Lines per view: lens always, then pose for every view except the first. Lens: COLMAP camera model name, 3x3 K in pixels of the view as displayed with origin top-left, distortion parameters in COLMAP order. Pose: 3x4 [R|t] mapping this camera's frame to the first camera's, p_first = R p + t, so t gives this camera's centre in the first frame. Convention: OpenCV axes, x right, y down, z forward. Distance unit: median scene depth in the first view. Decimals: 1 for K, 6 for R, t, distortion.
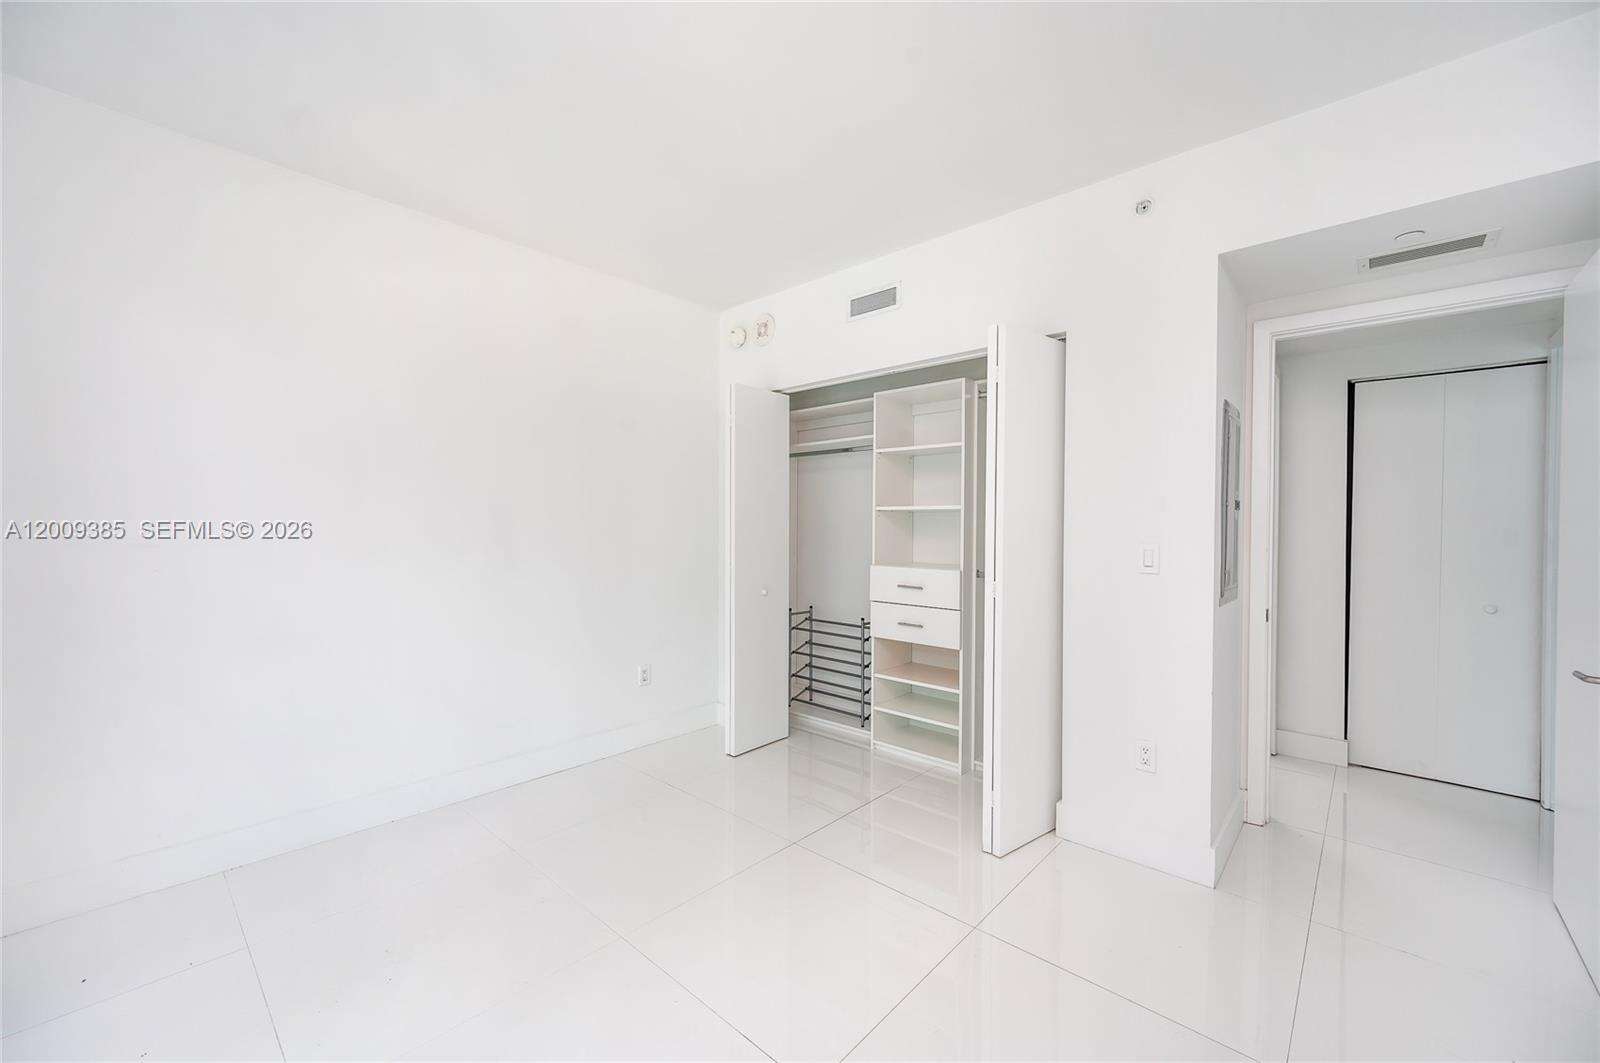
lens RADIAL K [[636.1, 0, 802.4], [0, 636.1, 531.9], [0, 0, 1]] dist [0.001452, 0.000175]
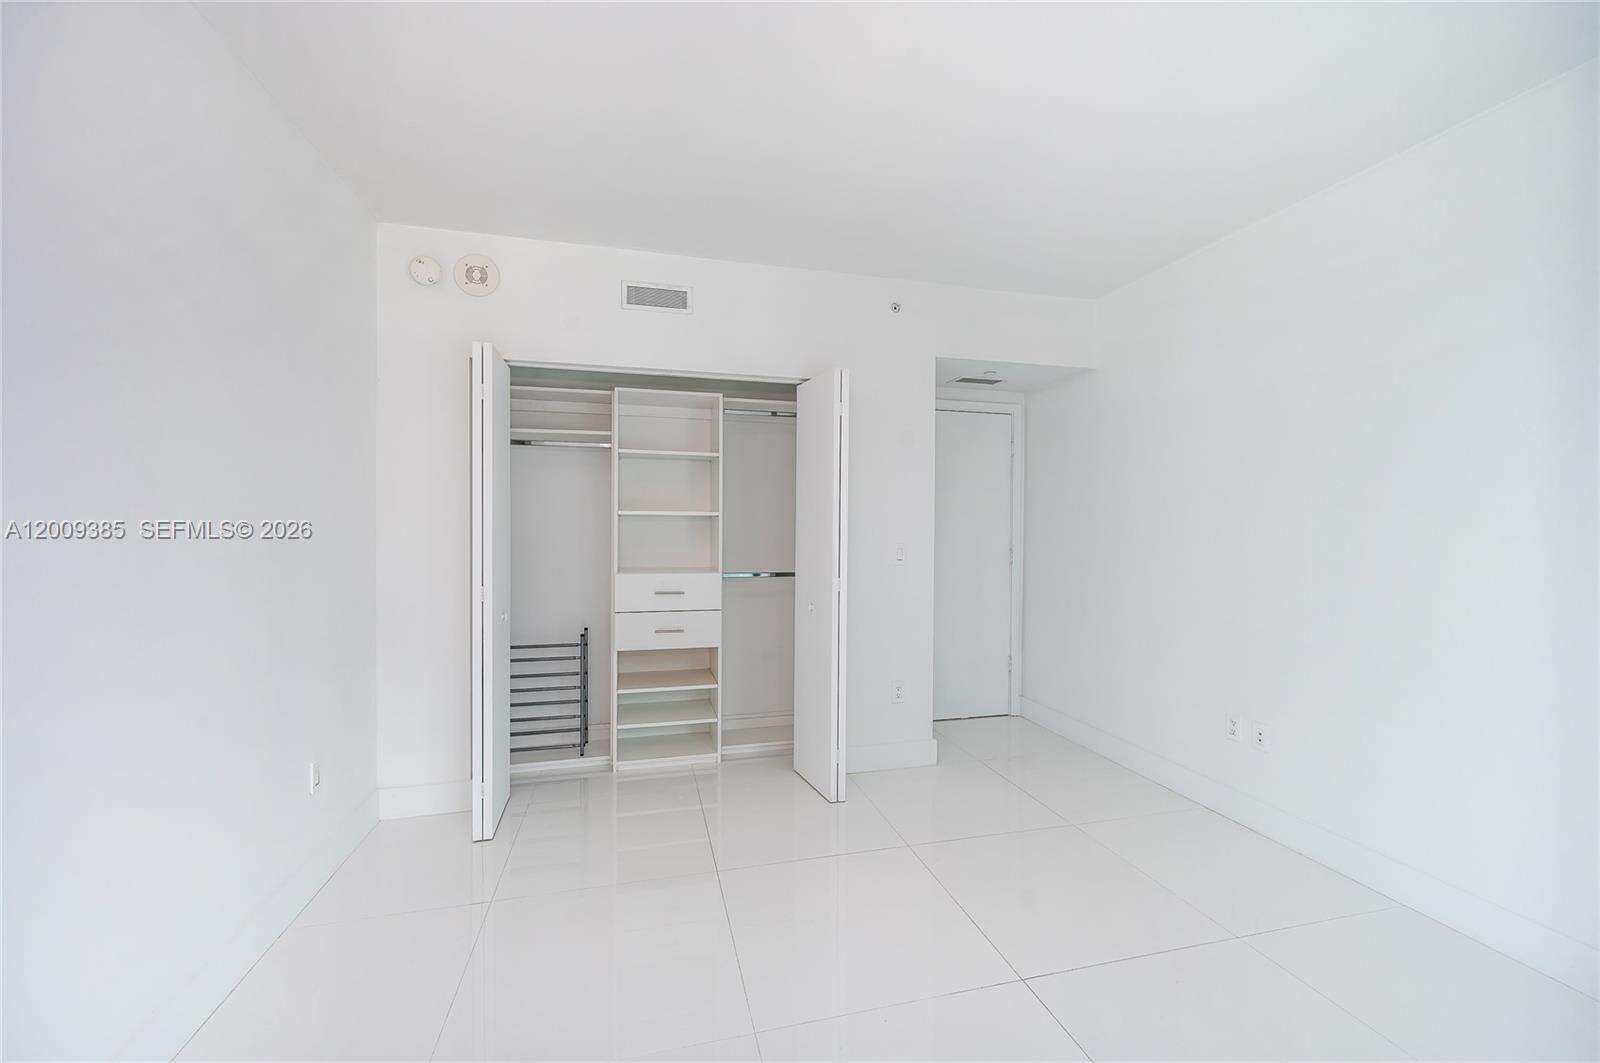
lens RADIAL K [[636.1, 0, 803.3], [0, 636.1, 525.3], [0, 0, 1]] dist [0.001452, 0.000175]
pose [[0.545117, 0.002676, 0.838355, -0.536659], [0.004082, 0.999975, -0.005846, -0.011581], [-0.838350, 0.006609, 0.545093, 0.280450]]
